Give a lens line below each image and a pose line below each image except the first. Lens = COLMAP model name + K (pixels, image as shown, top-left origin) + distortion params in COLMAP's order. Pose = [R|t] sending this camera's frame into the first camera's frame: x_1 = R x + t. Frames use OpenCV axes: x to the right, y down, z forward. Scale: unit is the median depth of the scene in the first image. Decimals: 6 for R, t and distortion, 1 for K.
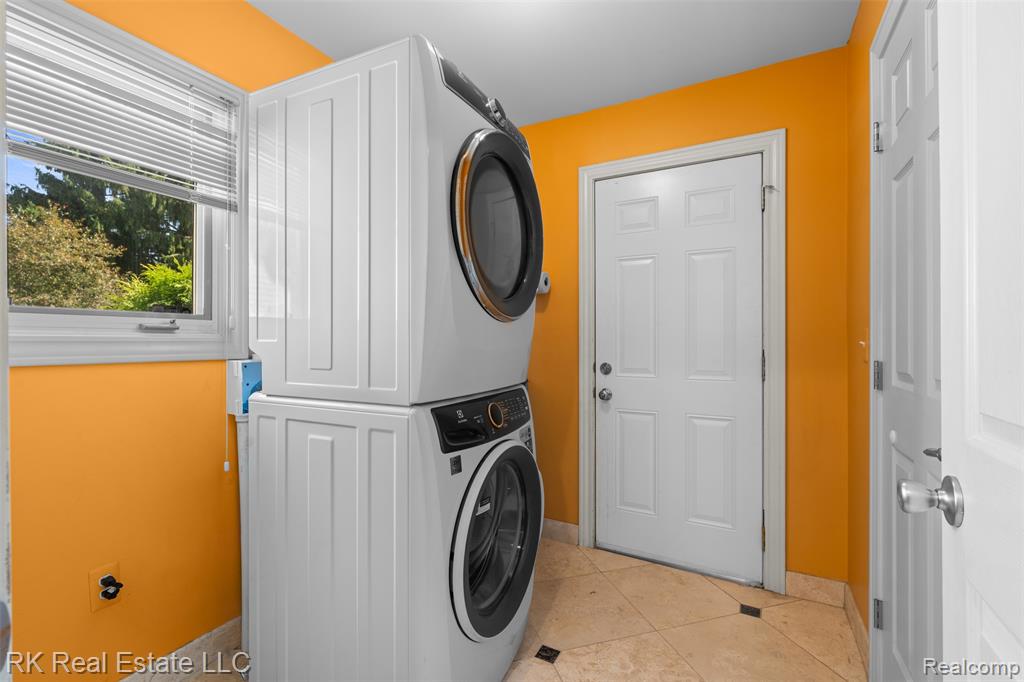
lens RADIAL K [[451.2, 0, 510.0], [0, 451.2, 337.8], [0, 0, 1]] dist [0.001748, -0.001261]
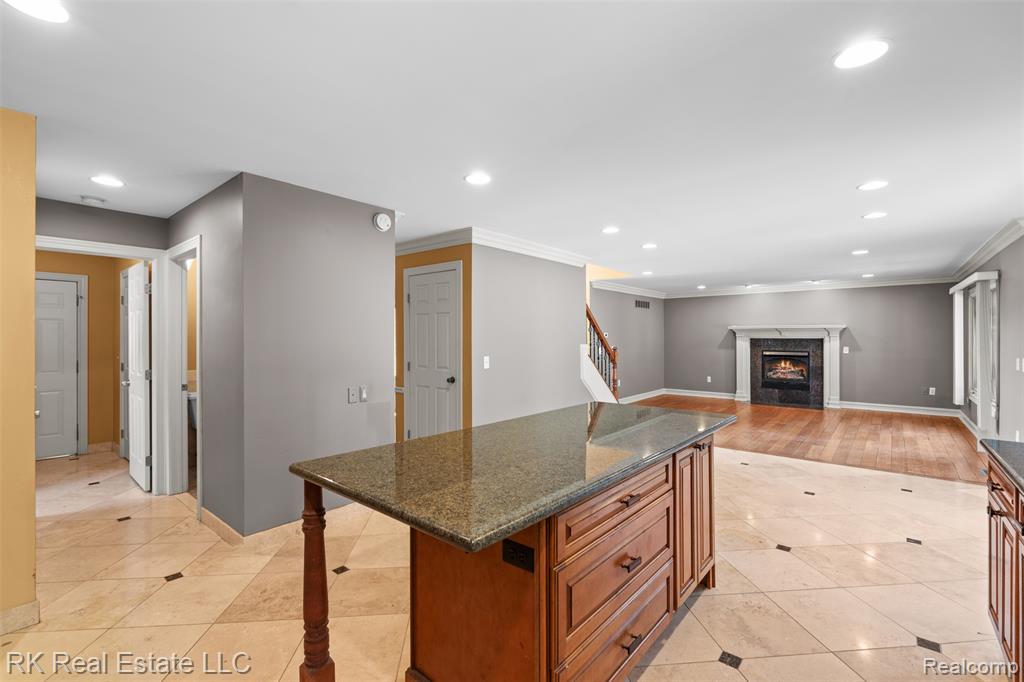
lens RADIAL K [[451.2, 0, 508.9], [0, 451.2, 341.0], [0, 0, 1]] dist [0.001748, -0.001261]
pose [[0.213002, 0.002897, 0.977048, -1.427146], [0.000051, 0.999996, -0.002976, -0.077623], [-0.977052, 0.000684, 0.213000, -1.940920]]
